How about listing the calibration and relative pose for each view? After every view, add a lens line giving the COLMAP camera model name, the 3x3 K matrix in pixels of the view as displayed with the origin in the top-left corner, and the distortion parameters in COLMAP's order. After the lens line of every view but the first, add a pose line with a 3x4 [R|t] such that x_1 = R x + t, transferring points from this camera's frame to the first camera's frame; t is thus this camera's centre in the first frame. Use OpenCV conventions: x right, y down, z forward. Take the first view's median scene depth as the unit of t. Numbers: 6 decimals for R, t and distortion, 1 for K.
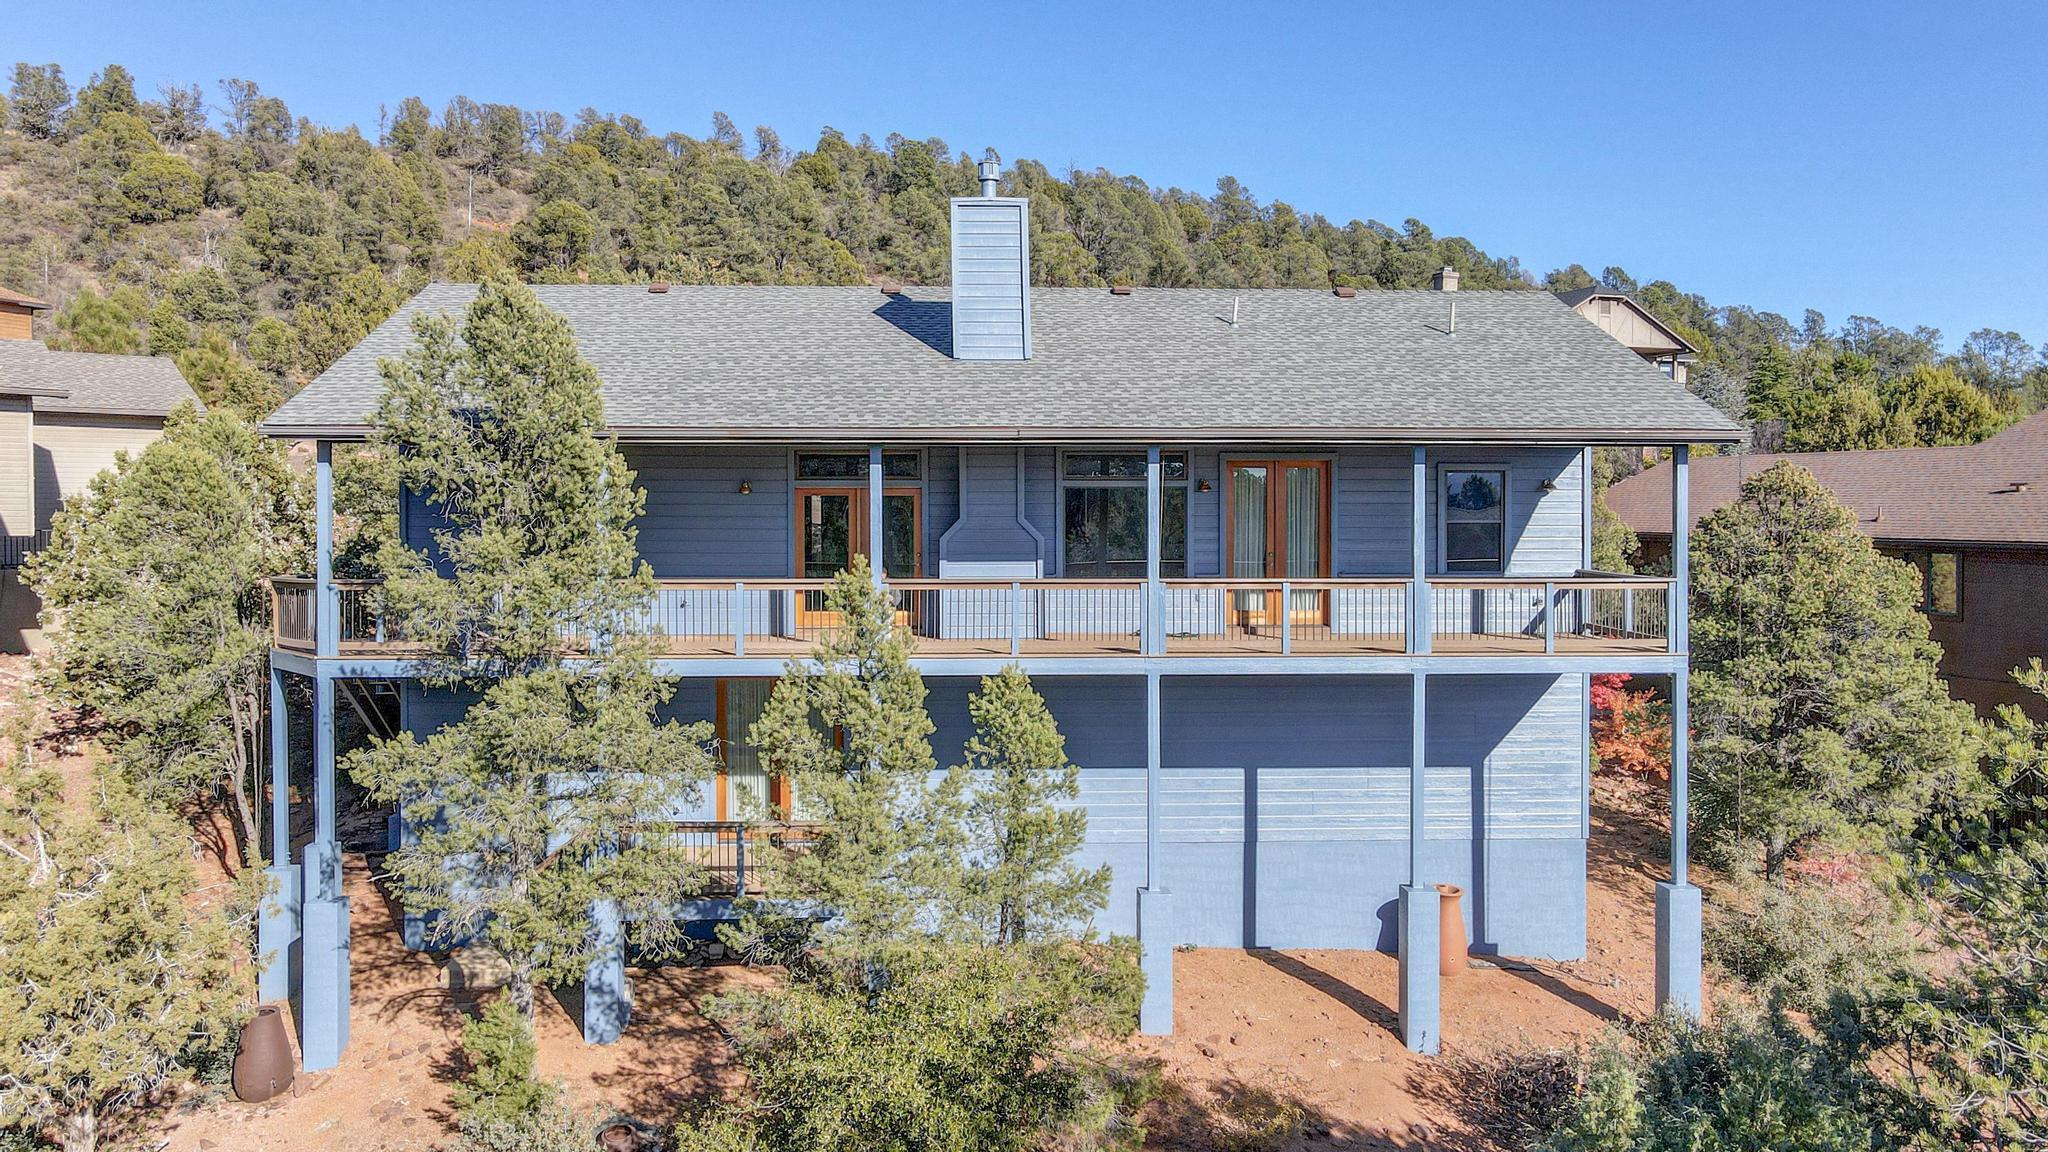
lens RADIAL K [[1494.2, 0, 1024.0], [0, 1494.2, 576.0], [0, 0, 1]] dist [0.027204, 0.006404]
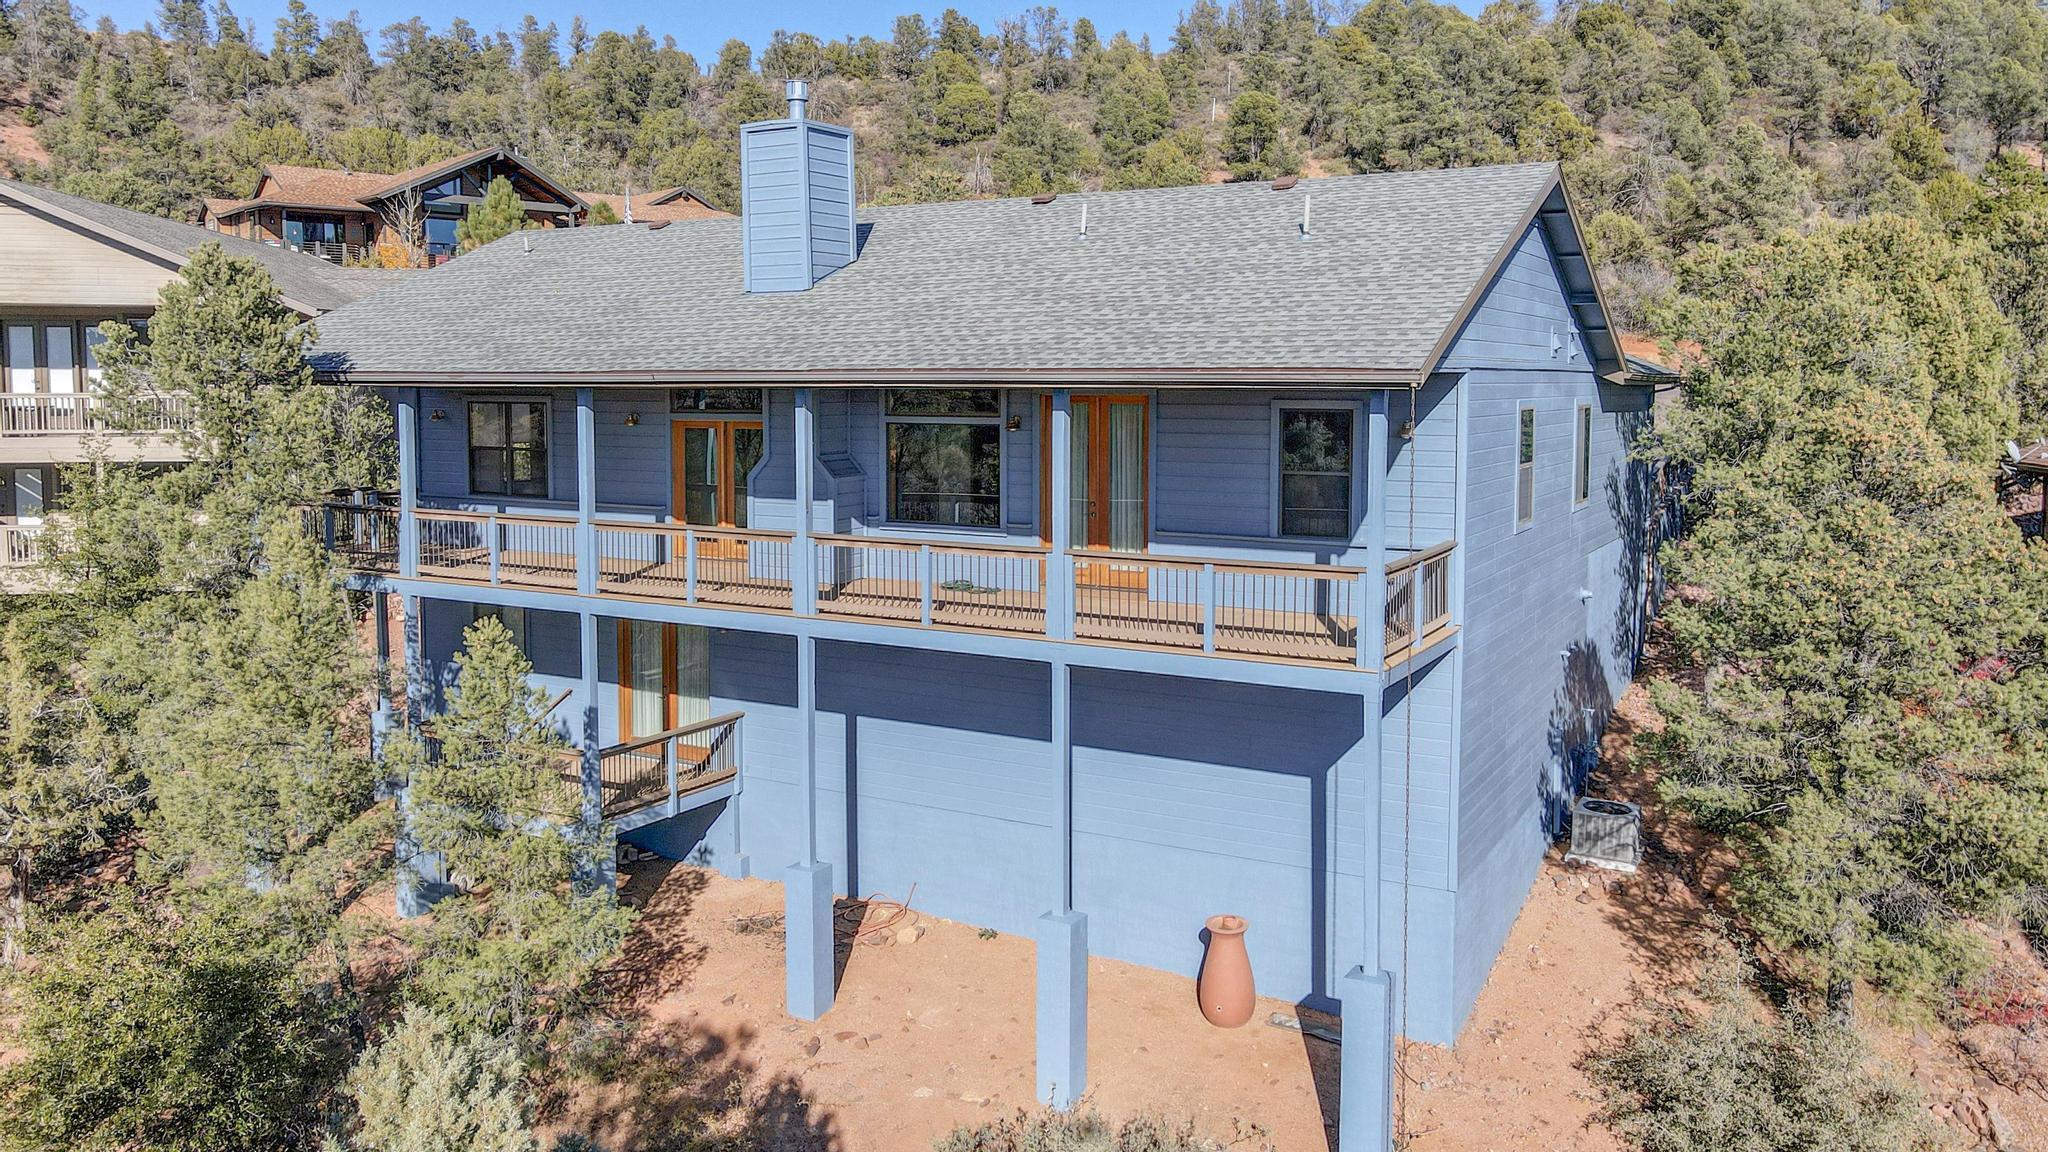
lens RADIAL K [[1494.2, 0, 1024.0], [0, 1494.2, 576.0], [0, 0, 1]] dist [0.027204, 0.006404]
pose [[0.855591, 0.067161, -0.513278, 0.579841], [-0.026589, 0.995941, 0.085995, -0.048923], [0.516969, -0.059929, 0.853903, 0.243302]]
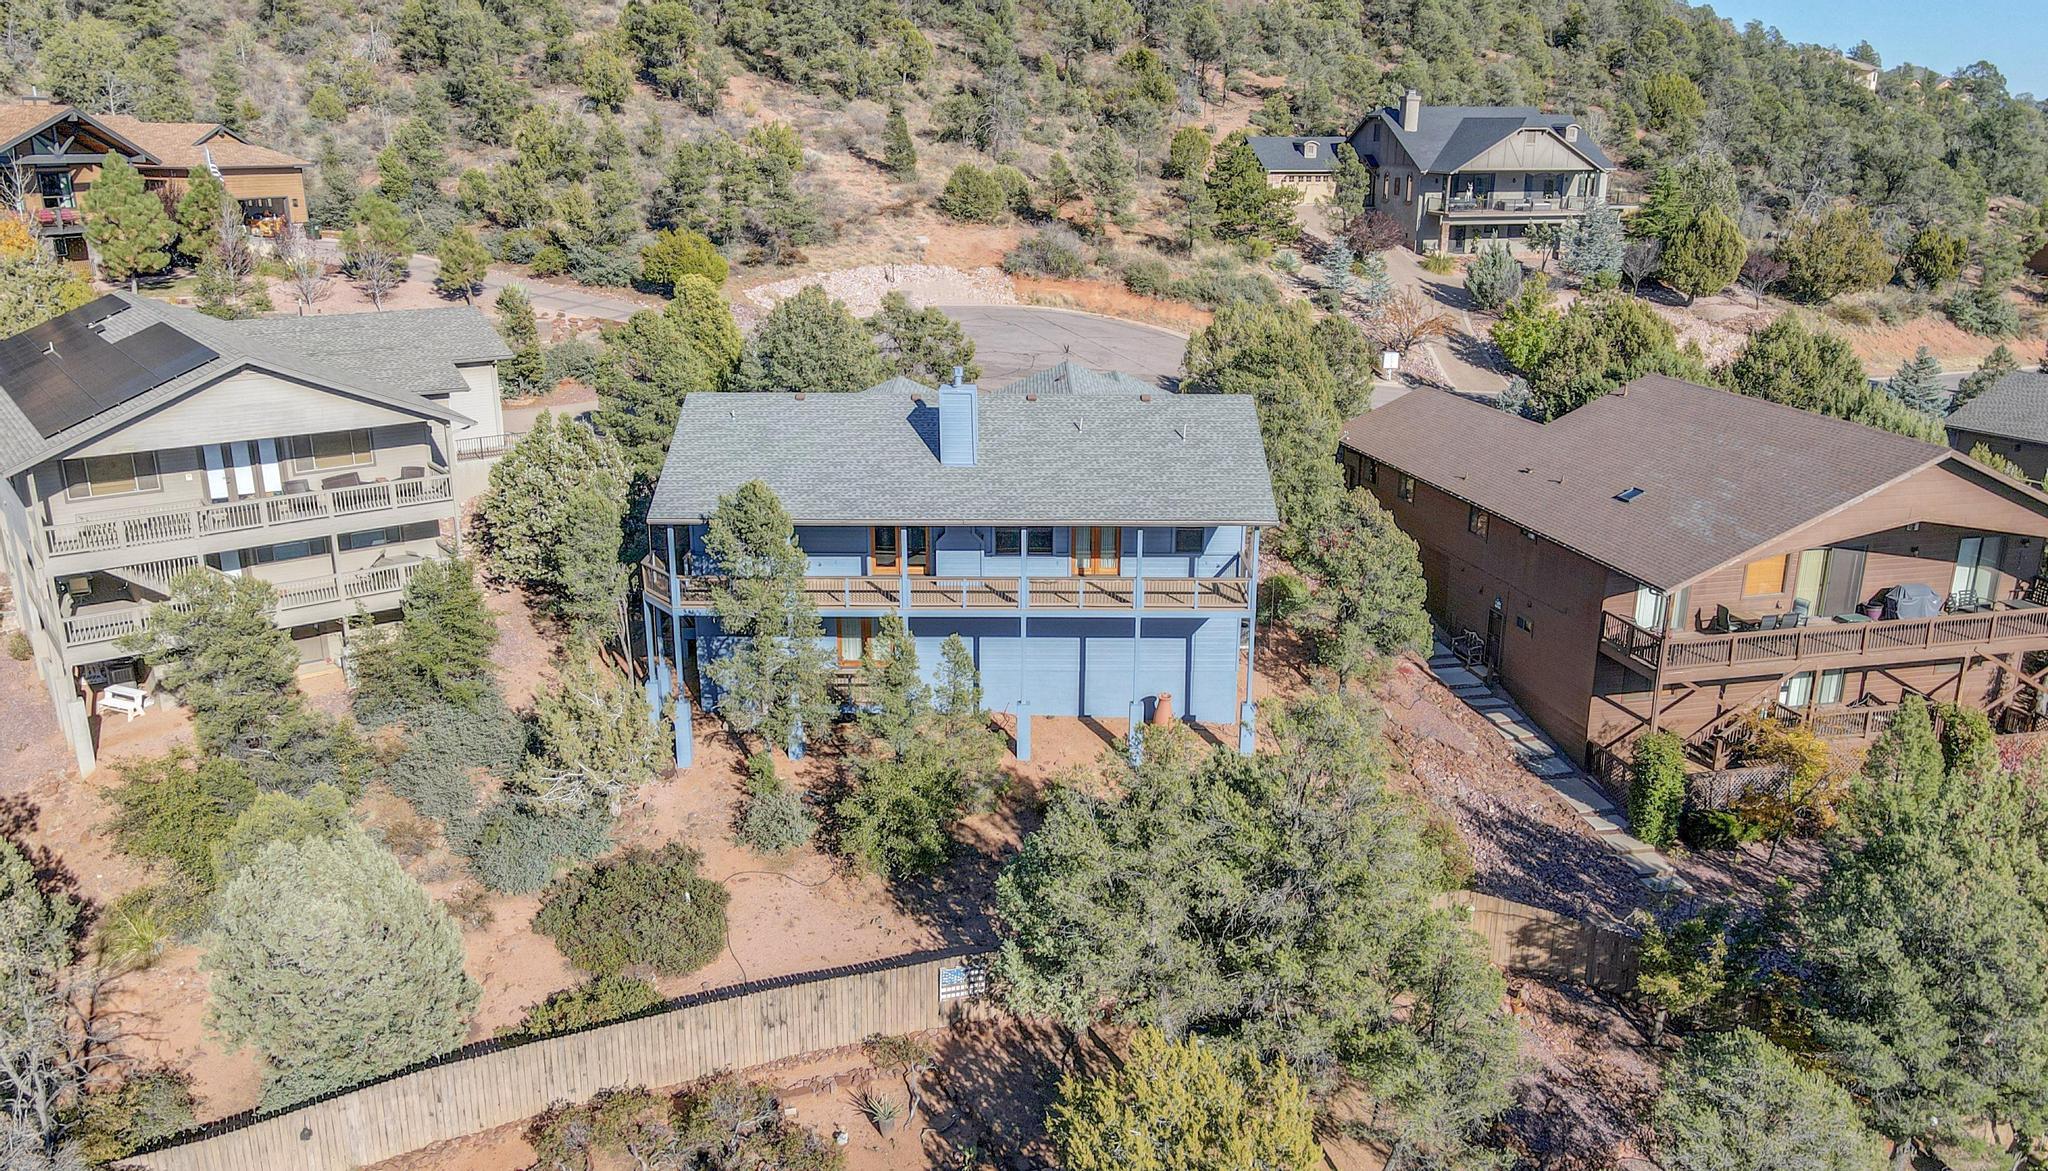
lens RADIAL K [[1412.3, 0, 1024.0], [0, 1412.3, 585.5], [0, 0, 1]] dist [0.032344, -0.002228]
pose [[0.998514, 0.010521, -0.053467, 0.178687], [0.002660, 0.970605, 0.240663, -0.446858], [0.054428, -0.240447, 0.969135, -0.987444]]
